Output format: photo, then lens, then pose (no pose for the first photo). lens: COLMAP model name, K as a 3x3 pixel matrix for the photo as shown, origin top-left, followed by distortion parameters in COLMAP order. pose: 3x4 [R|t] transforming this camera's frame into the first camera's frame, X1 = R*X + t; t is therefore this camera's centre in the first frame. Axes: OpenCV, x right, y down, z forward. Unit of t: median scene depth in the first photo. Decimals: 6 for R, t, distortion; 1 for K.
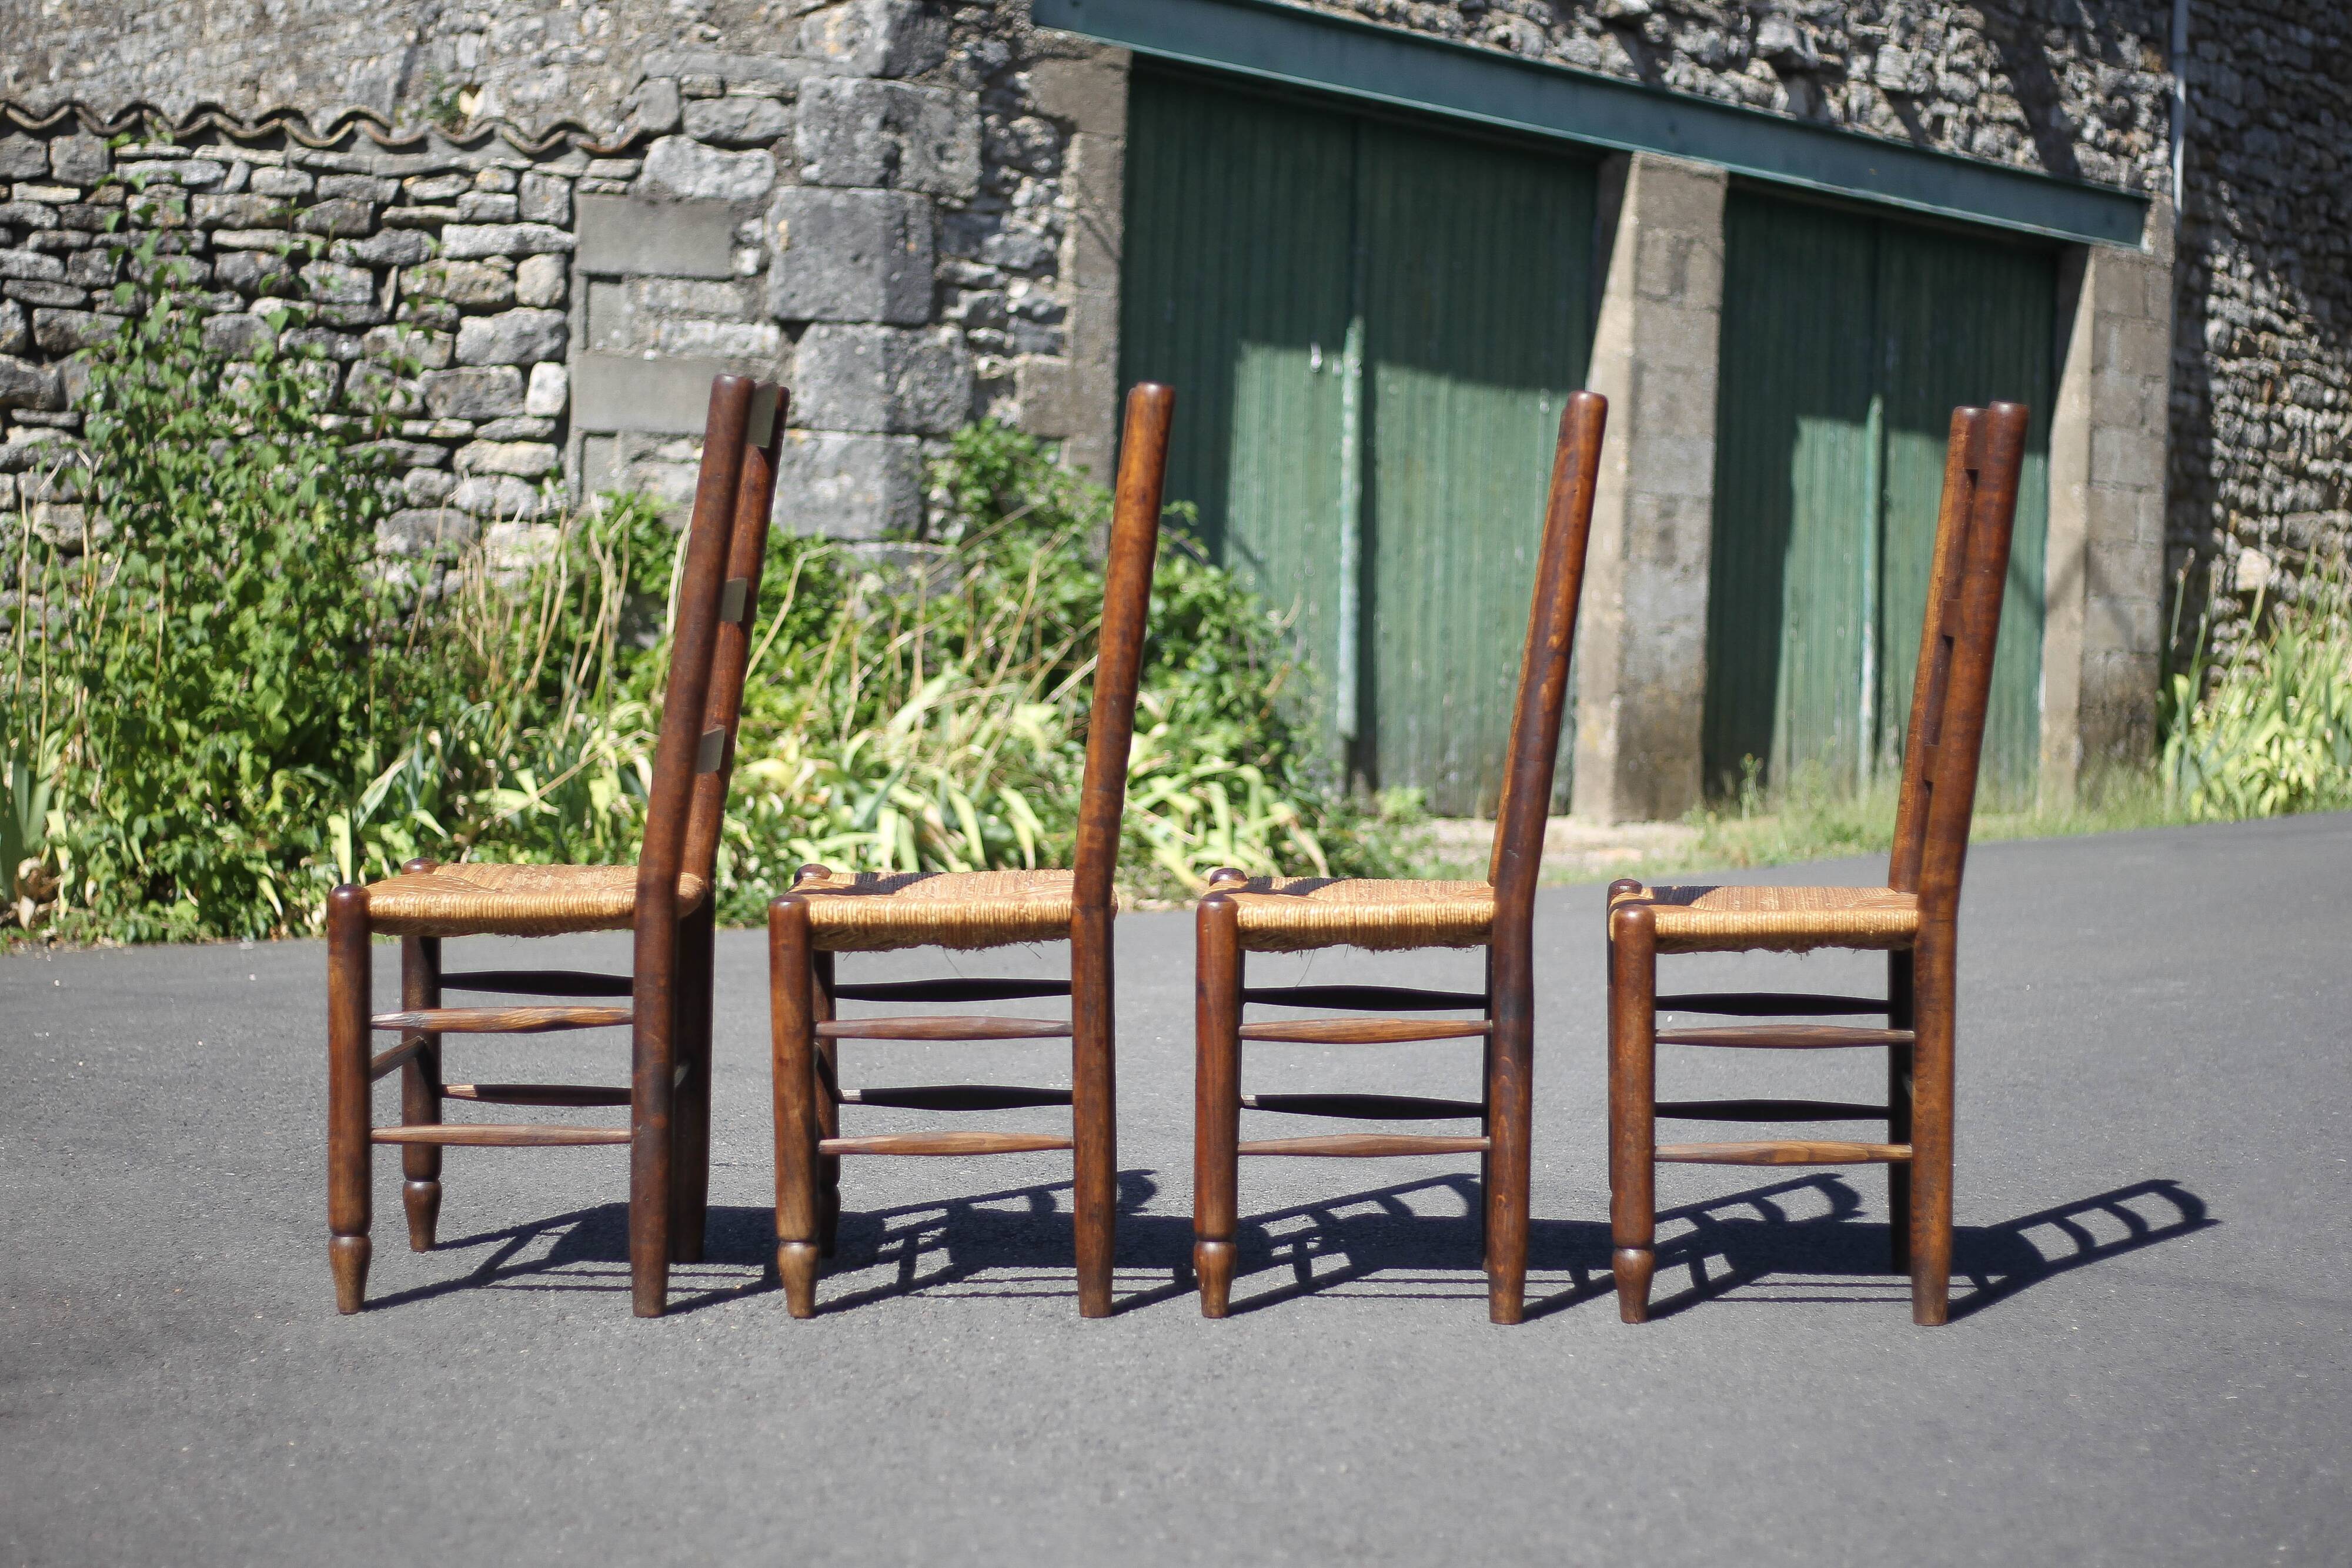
lens RADIAL K [[4327.1, 0, 1176.0], [0, 4327.1, 784.0], [0, 0, 1]] dist [-0.118684, 0.106979]
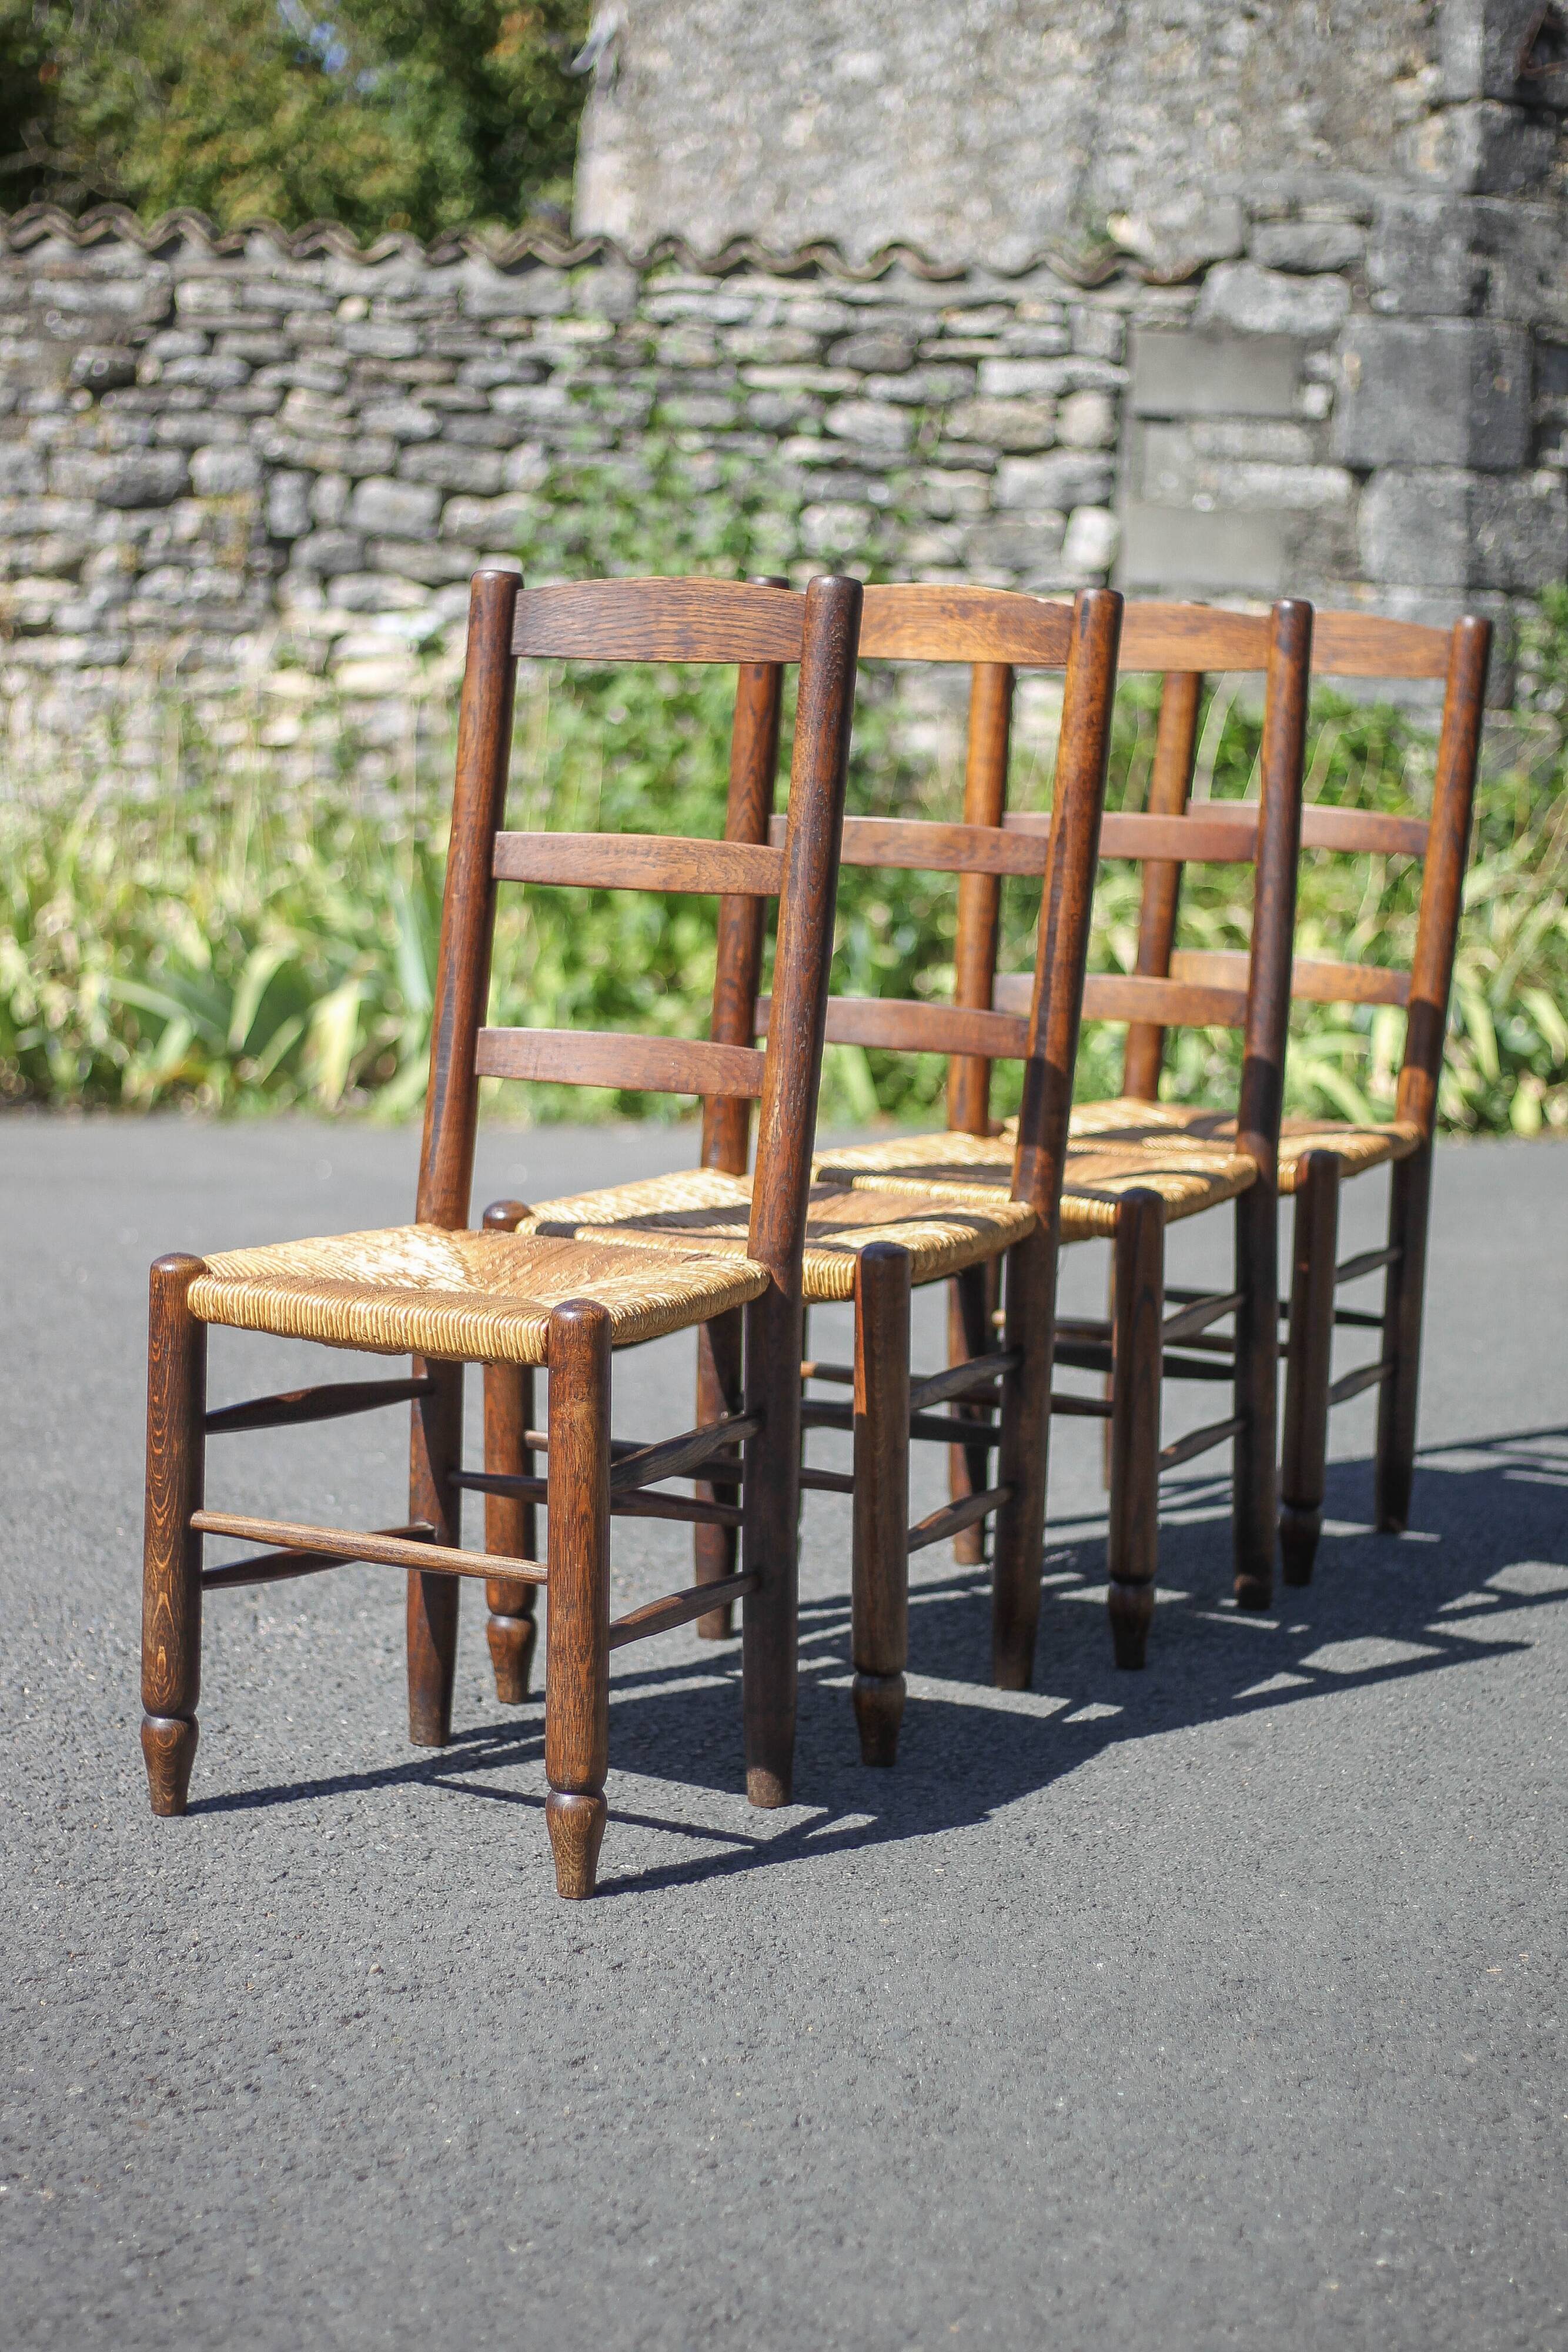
lens RADIAL K [[4376.5, 0, 784.0], [0, 4376.5, 1176.0], [0, 0, 1]] dist [-0.104133, -0.030161]
pose [[0.935134, 0.054947, -0.350007, 0.128008], [-0.035028, 0.997399, 0.062992, -0.011950], [0.352558, -0.046646, 0.934627, 0.094067]]
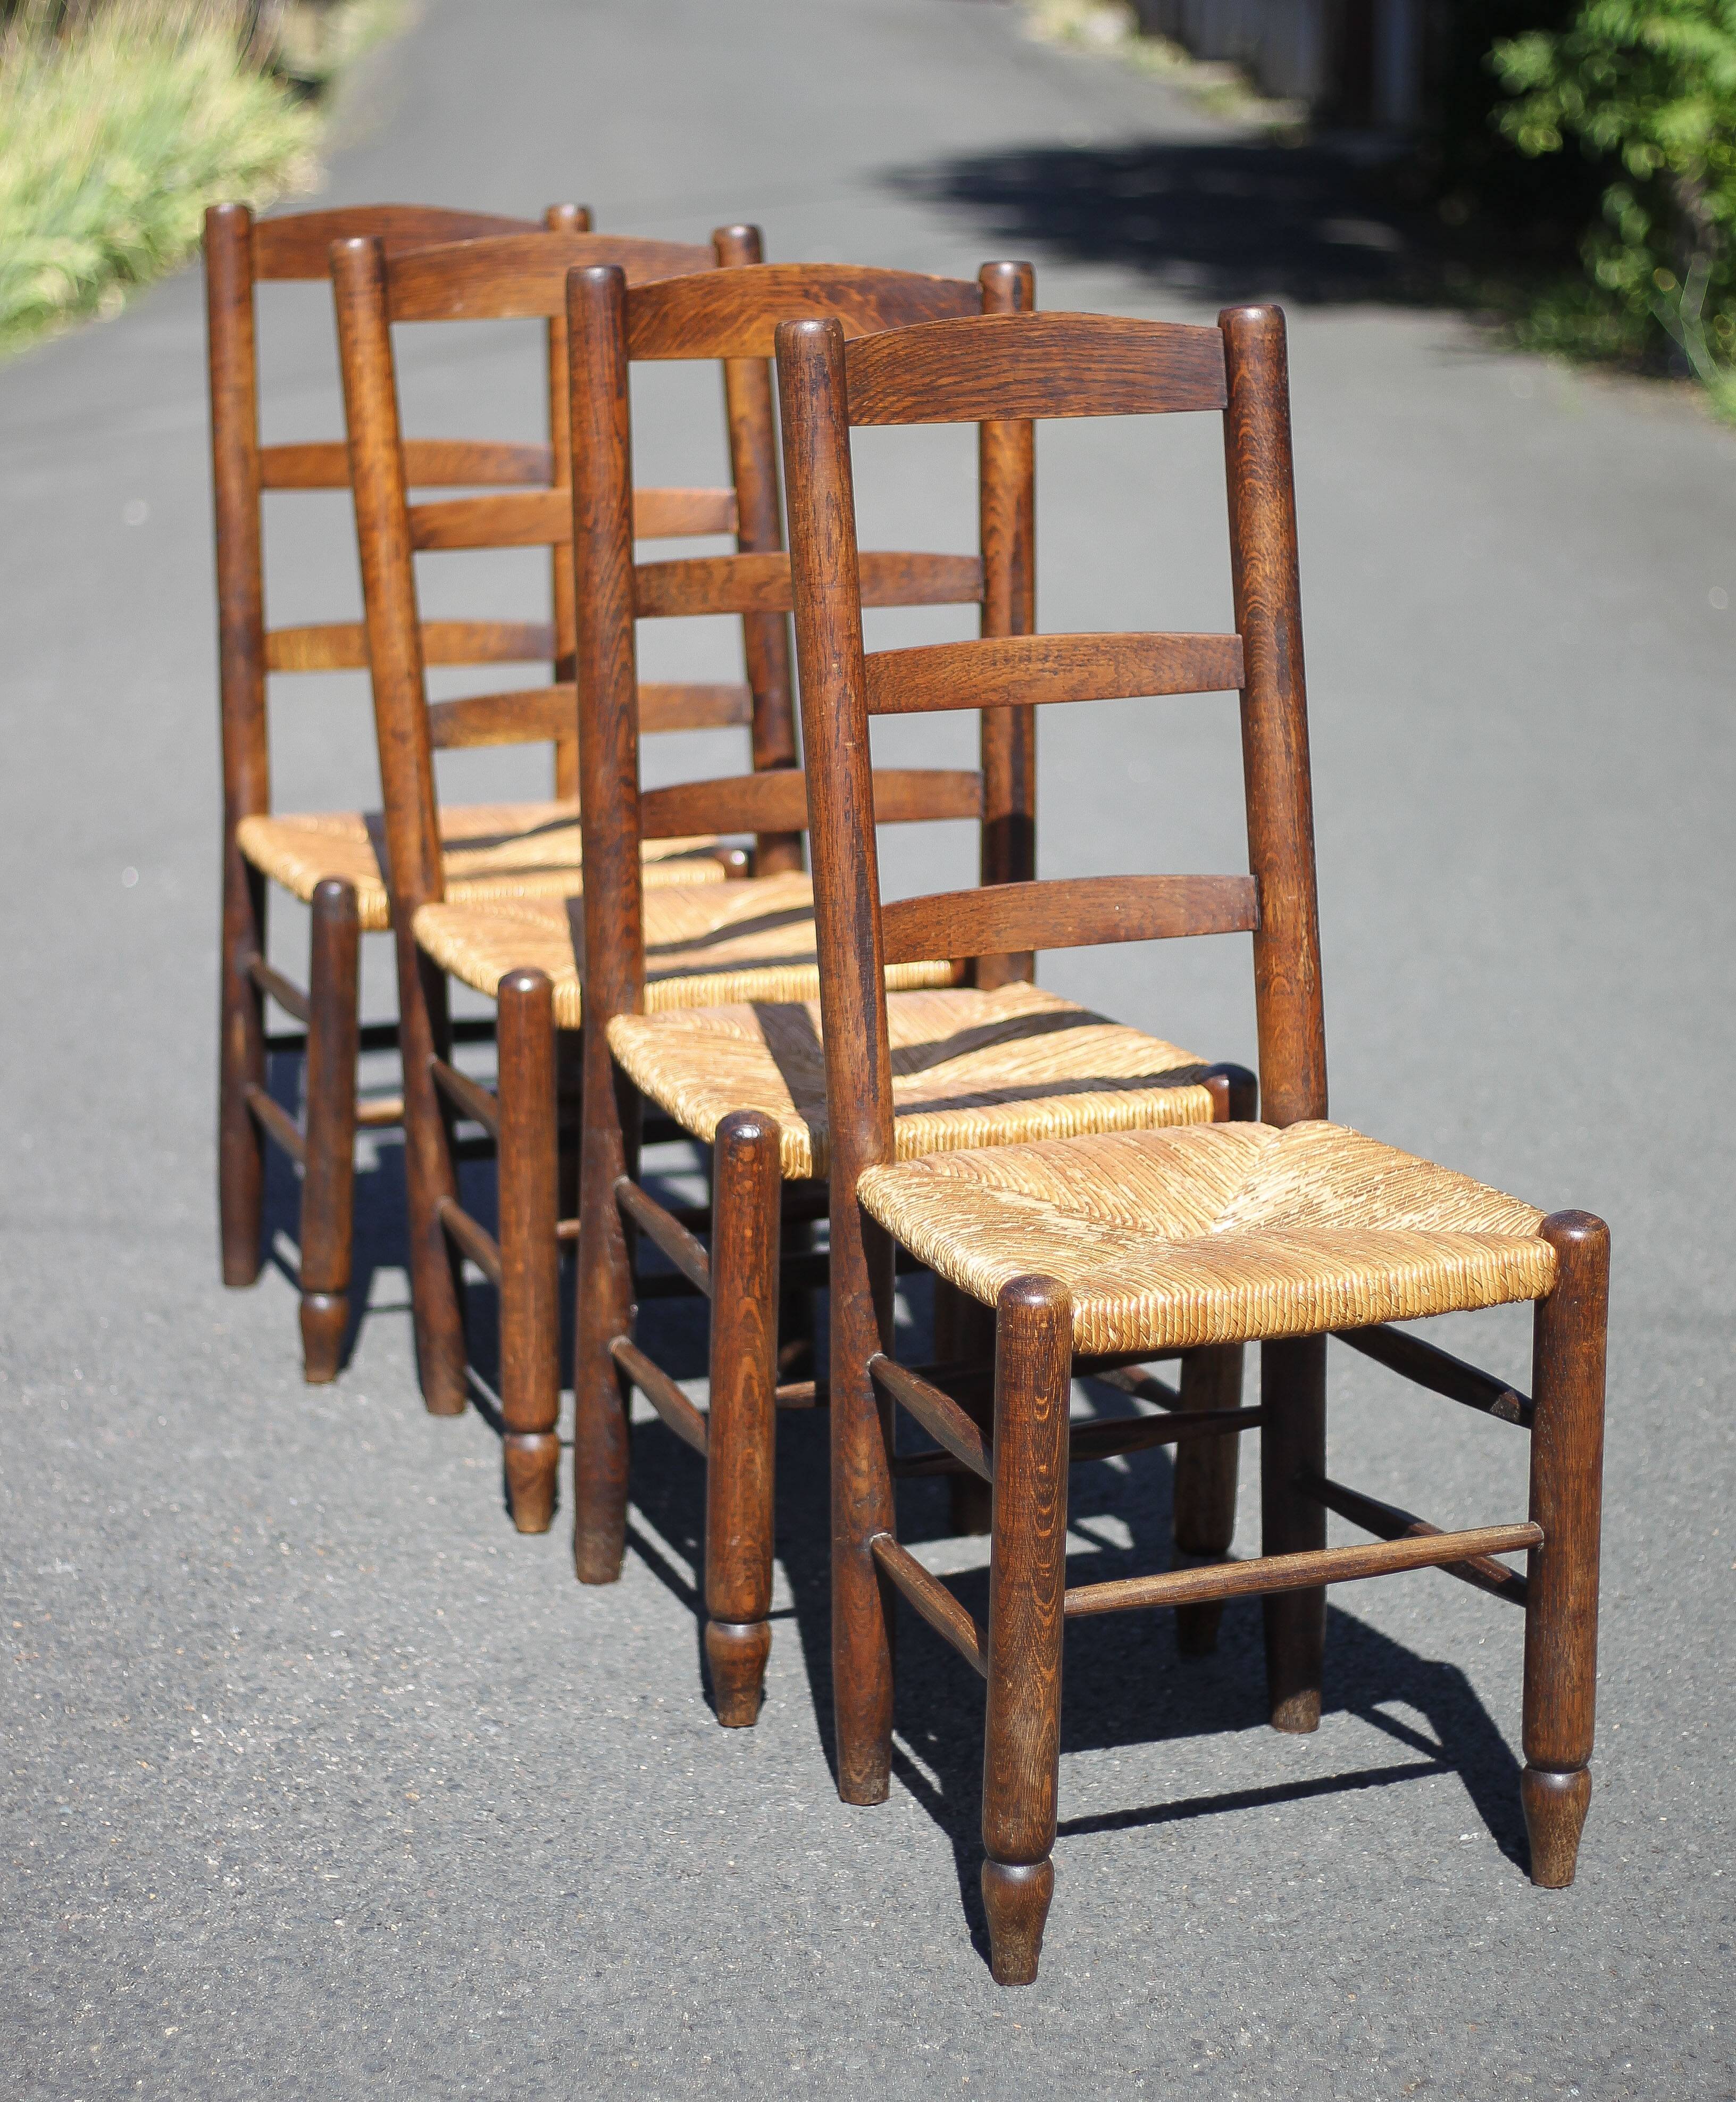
lens RADIAL K [[4852.4, 0, 870.7], [0, 4852.4, 980.7], [0, 0, 1]] dist [-0.094659, 0.079859]
pose [[0.836710, -0.127091, 0.532695, -0.153636], [0.039019, 0.984062, 0.173491, -0.045845], [-0.546254, -0.124377, 0.828334, 0.154387]]
